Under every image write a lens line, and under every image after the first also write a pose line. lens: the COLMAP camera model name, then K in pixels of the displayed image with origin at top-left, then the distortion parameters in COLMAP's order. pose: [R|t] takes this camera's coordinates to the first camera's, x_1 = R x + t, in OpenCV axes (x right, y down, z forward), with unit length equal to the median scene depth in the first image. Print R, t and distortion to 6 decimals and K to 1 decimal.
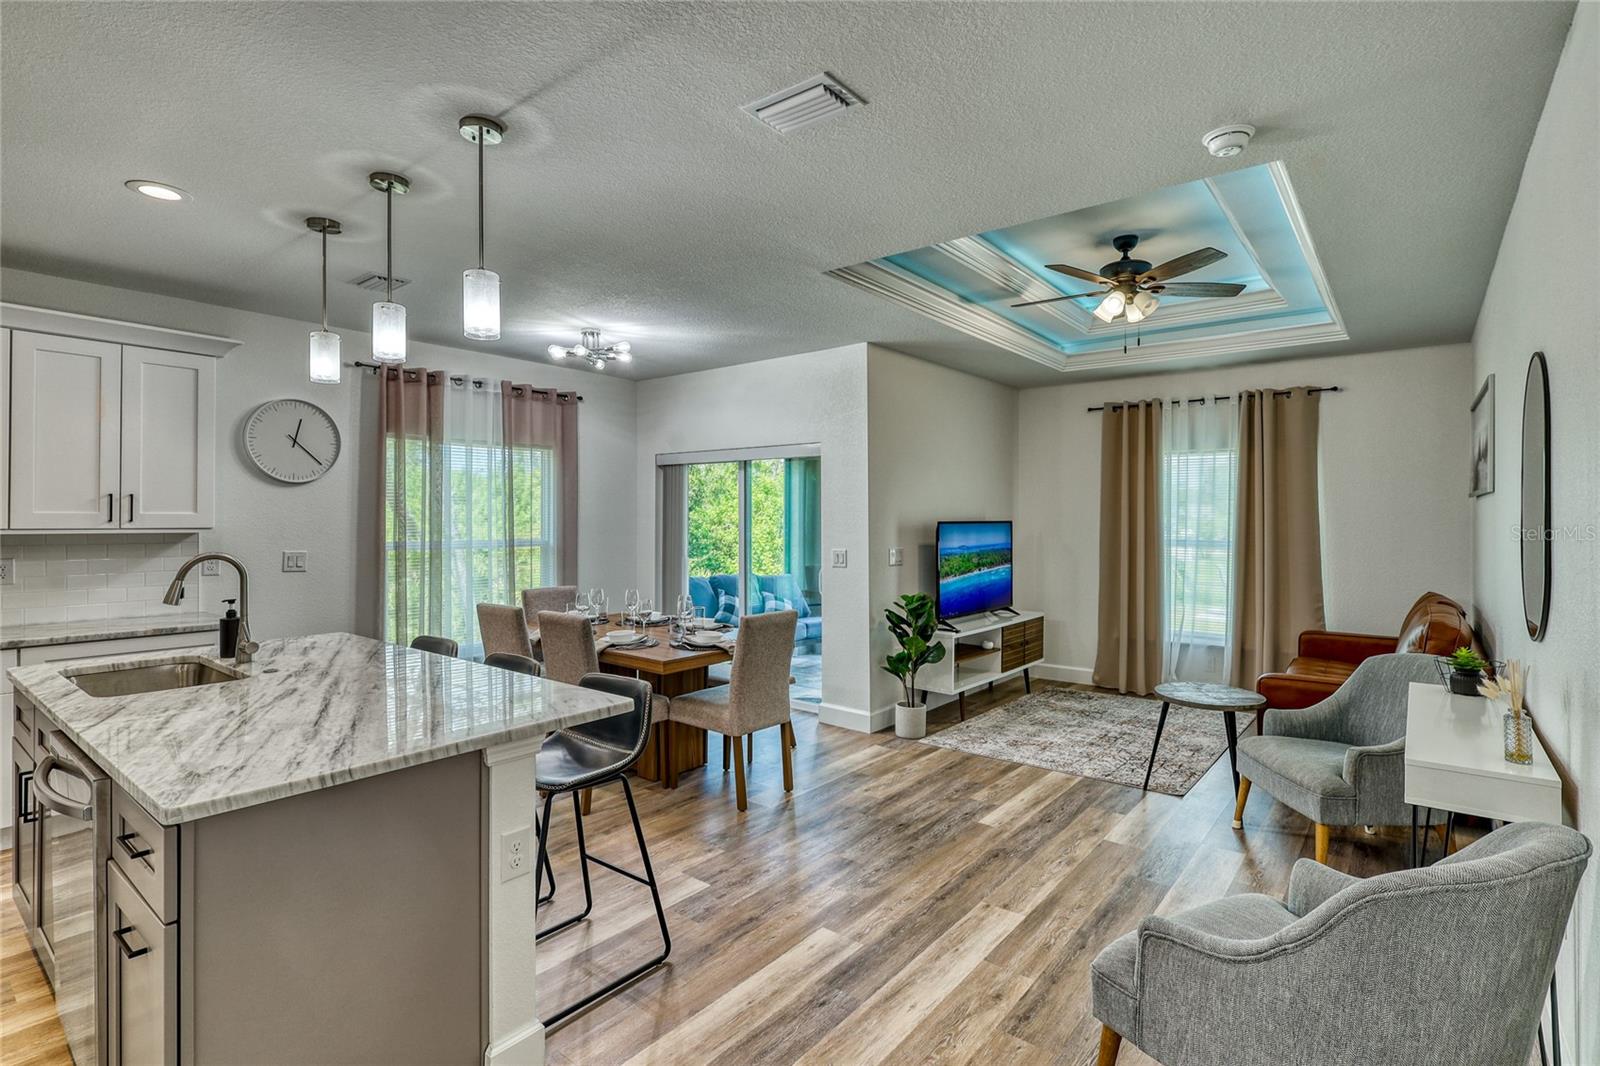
lens RADIAL K [[794.6, 0, 799.4], [0, 794.6, 523.5], [0, 0, 1]] dist [-0.002990, -0.000537]
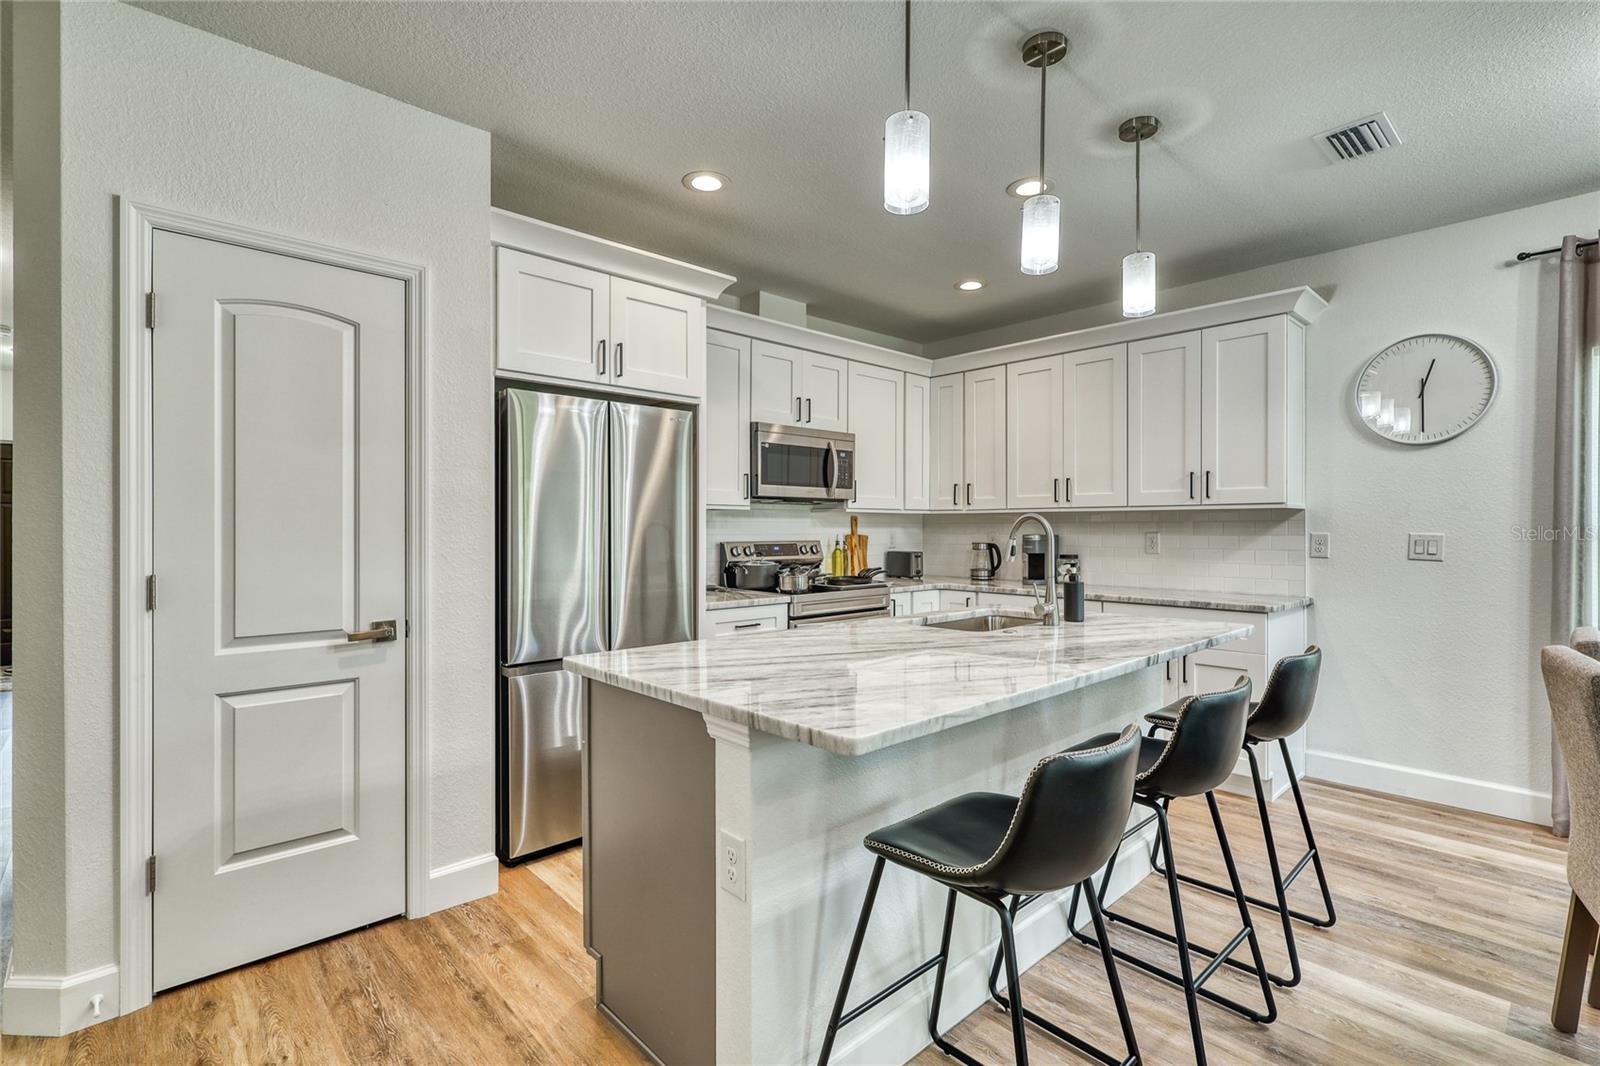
lens RADIAL K [[731.7, 0, 800.0], [0, 731.7, 533.0], [0, 0, 1]] dist [-0.005536, -0.000645]
pose [[-0.152970, 0.001422, -0.988230, 0.197099], [-0.008970, 0.999956, 0.002827, 0.049642], [0.988190, 0.009297, -0.152950, 0.675531]]
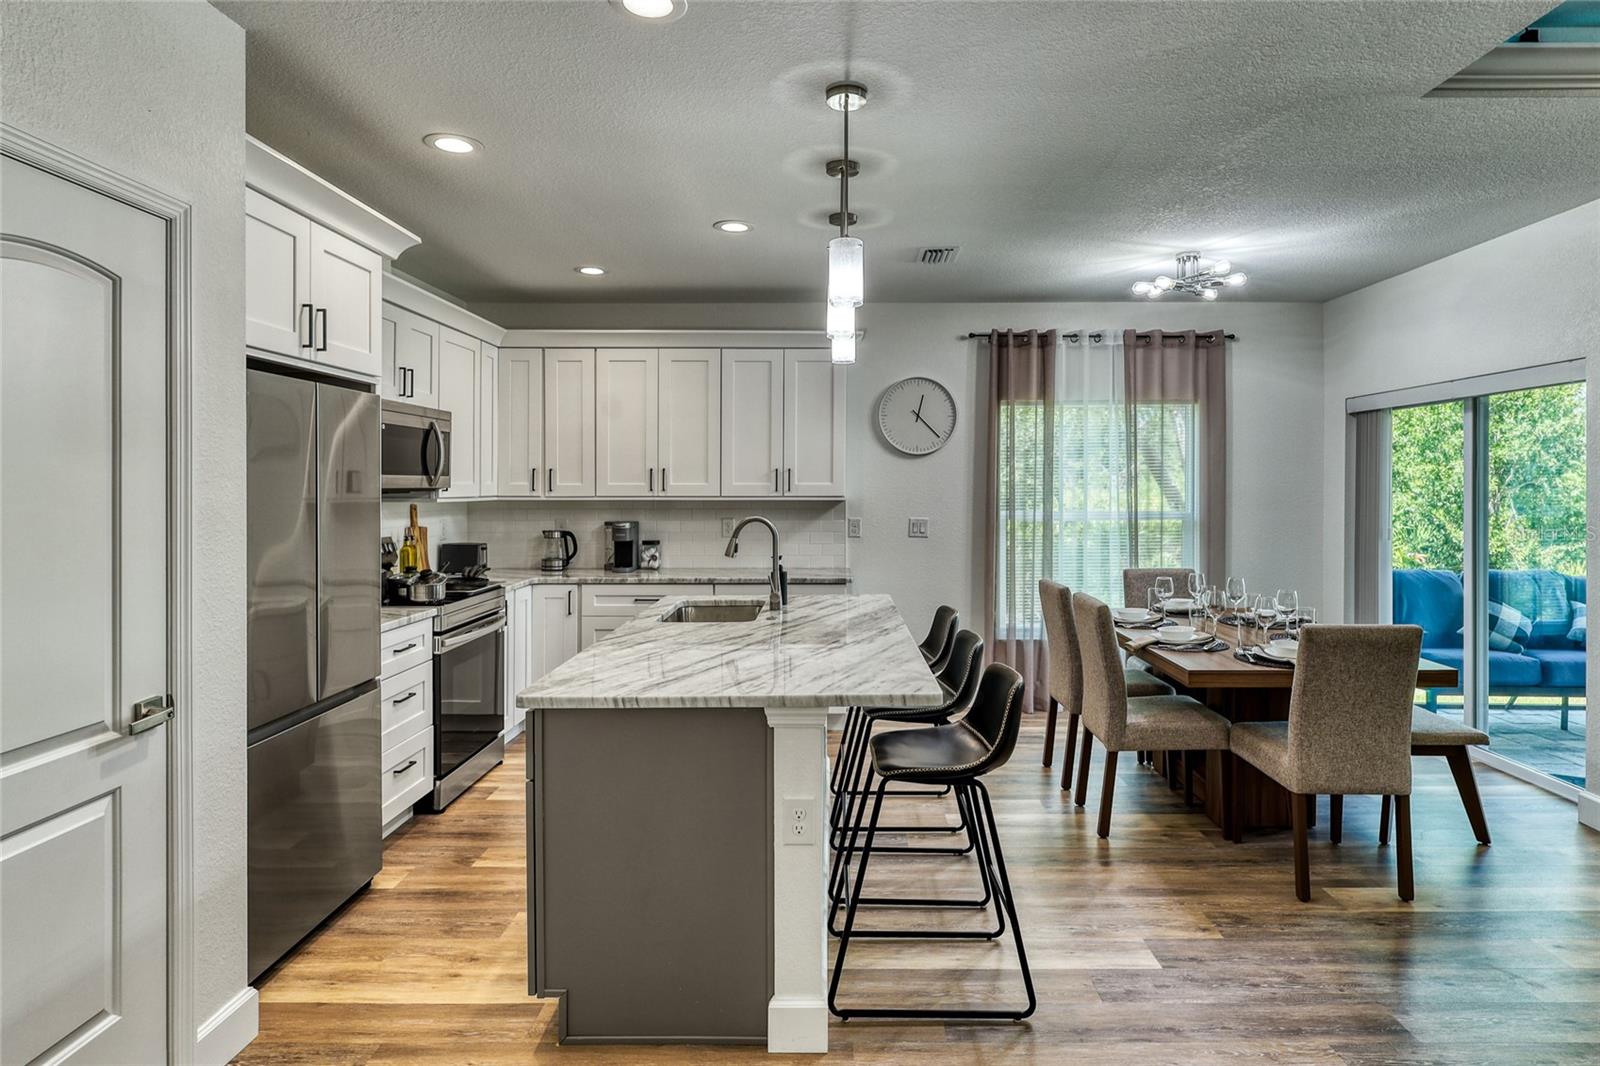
lens RADIAL K [[896.6, 0, 808.2], [0, 896.6, 503.3], [0, 0, 1]] dist [-0.001502, -0.001400]
pose [[0.608445, 0.009519, -0.793539, 0.313148], [-0.001079, 0.999937, 0.011167, 0.001387], [0.793596, -0.005938, 0.608417, 0.185883]]
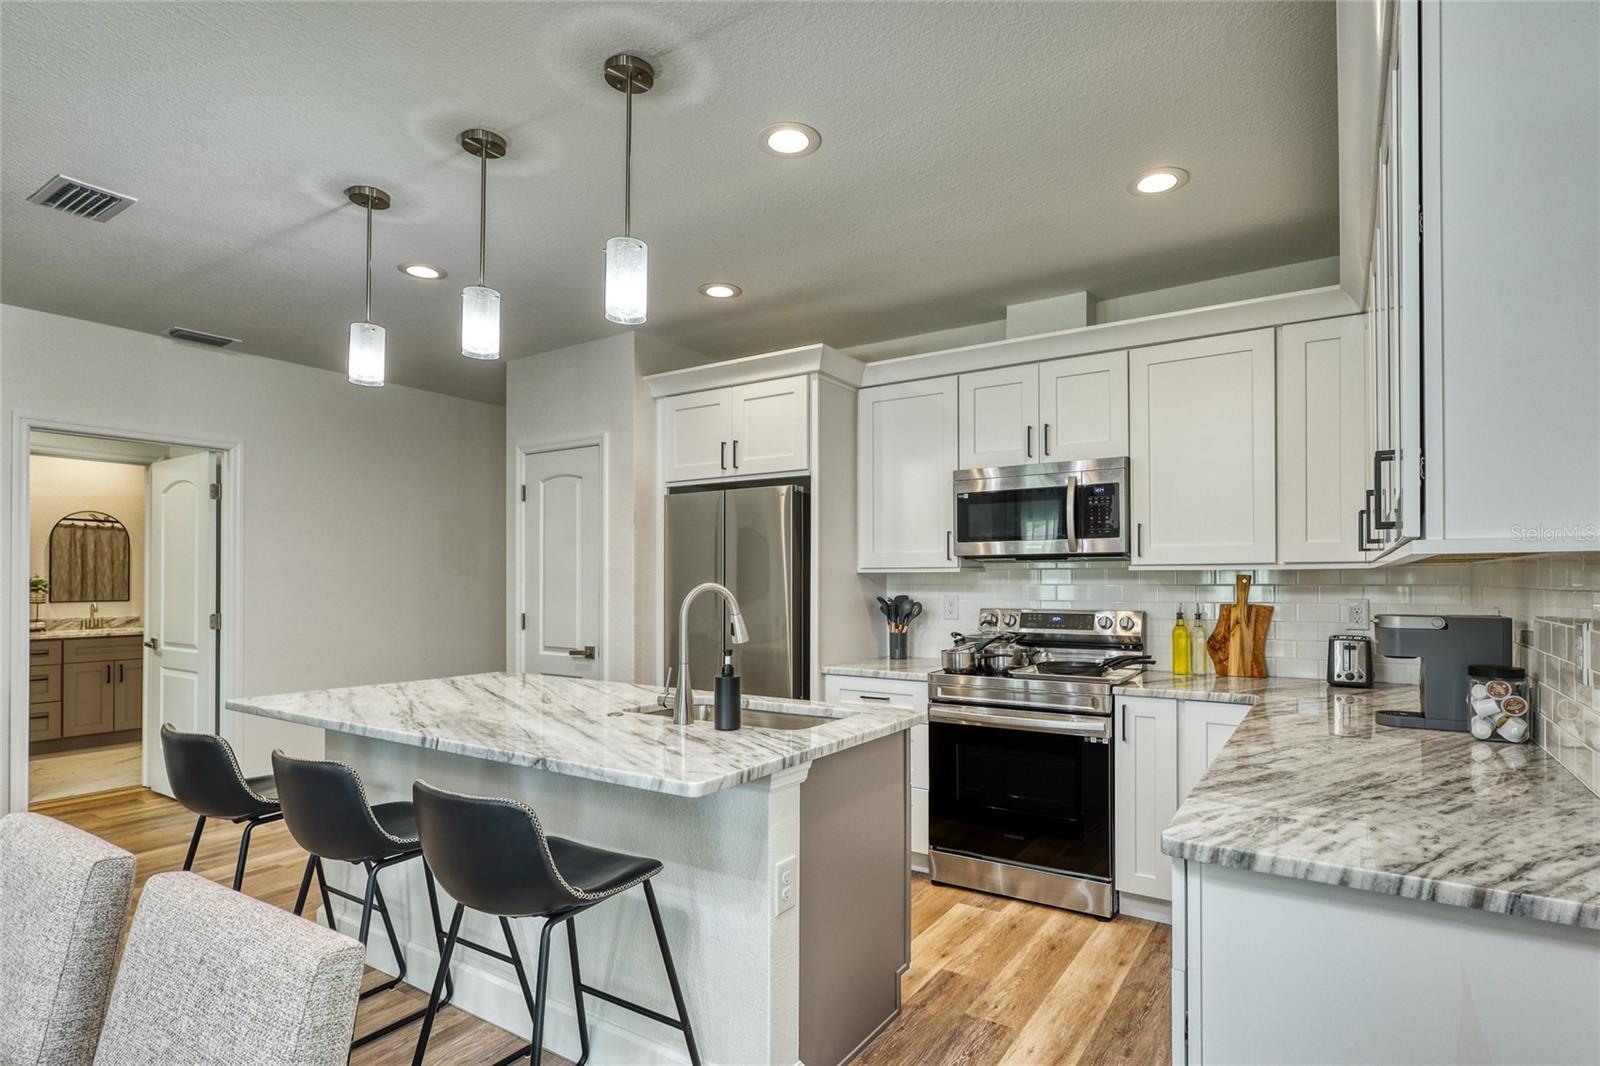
lens RADIAL K [[766.4, 0, 794.1], [0, 766.4, 574.1], [0, 0, 1]] dist [0.000657, -0.000047]
pose [[-0.992452, -0.004739, -0.122545, -0.577835], [-0.004405, 0.999986, -0.002998, 0.024152], [0.122558, -0.002436, -0.992458, 1.432791]]
